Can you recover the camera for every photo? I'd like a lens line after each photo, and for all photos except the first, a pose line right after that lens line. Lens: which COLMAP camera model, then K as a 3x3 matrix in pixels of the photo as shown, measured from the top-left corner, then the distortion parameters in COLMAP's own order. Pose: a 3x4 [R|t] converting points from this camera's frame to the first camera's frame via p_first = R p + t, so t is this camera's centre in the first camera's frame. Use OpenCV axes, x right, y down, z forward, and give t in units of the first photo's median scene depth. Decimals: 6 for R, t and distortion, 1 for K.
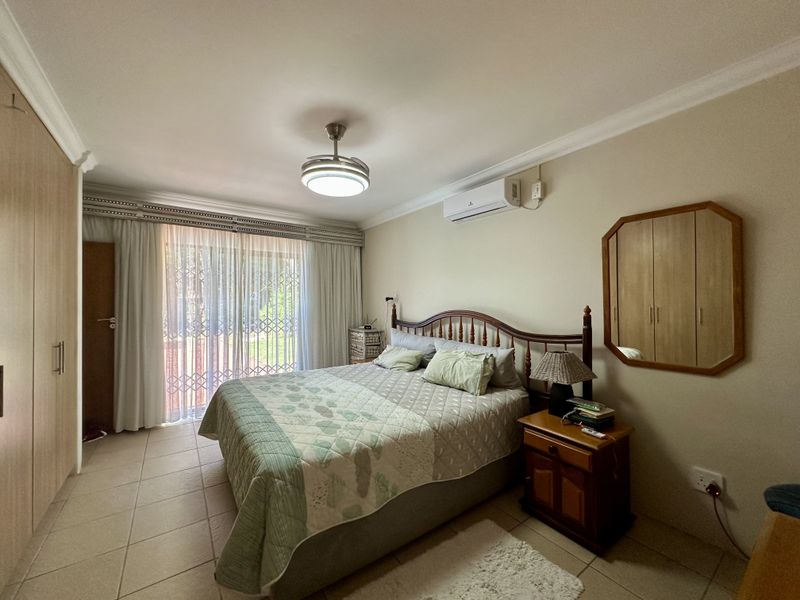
lens RADIAL K [[318.6, 0, 400.3], [0, 318.6, 298.5], [0, 0, 1]] dist [-0.002612, 0.000297]
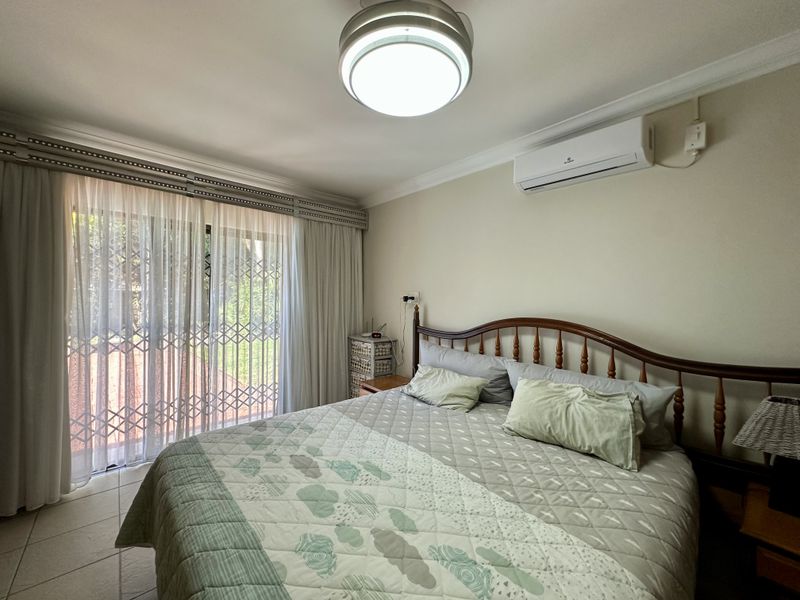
lens RADIAL K [[318.6, 0, 400.3], [0, 318.6, 298.5], [0, 0, 1]] dist [-0.002612, 0.000297]
pose [[0.993771, 0.013874, 0.110572, -0.176501], [-0.015393, 0.999798, 0.012895, -0.009983], [-0.110371, -0.014517, 0.993784, 0.330303]]
